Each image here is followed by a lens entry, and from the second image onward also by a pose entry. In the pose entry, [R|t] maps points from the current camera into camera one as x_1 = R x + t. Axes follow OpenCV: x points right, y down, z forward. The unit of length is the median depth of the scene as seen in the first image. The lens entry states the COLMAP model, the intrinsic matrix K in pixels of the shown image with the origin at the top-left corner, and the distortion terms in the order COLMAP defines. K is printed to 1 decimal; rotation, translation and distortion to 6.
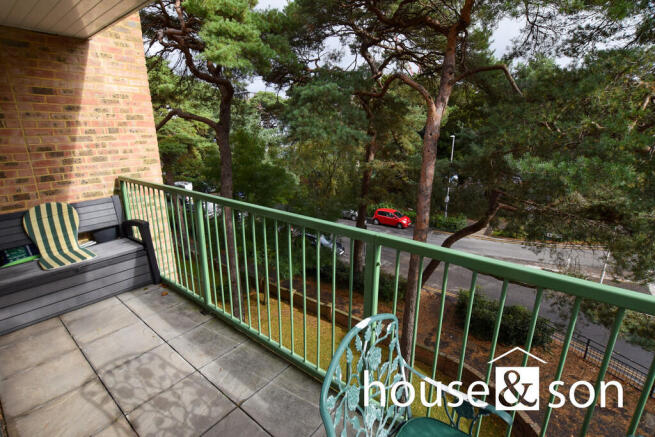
lens RADIAL K [[308.8, 0, 324.4], [0, 308.8, 214.9], [0, 0, 1]] dist [-0.019086, -0.000299]
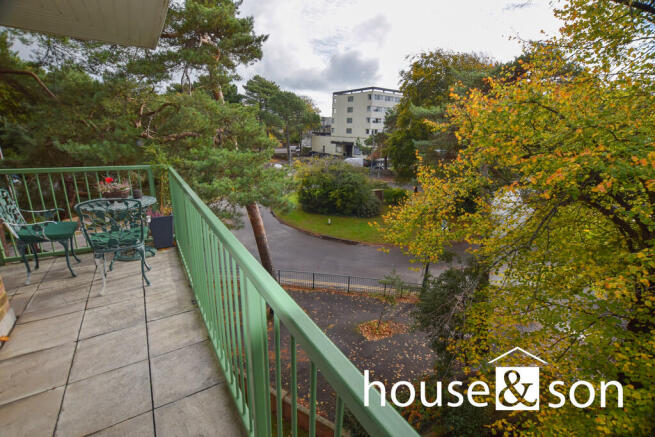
lens RADIAL K [[289.9, 0, 323.3], [0, 289.9, 216.7], [0, 0, 1]] dist [-0.035359, 0.005877]
pose [[0.328275, -0.247351, 0.911621, -0.179980], [0.226167, 0.957615, 0.178388, 0.120971], [-0.917107, 0.147618, 0.370303, -0.376366]]
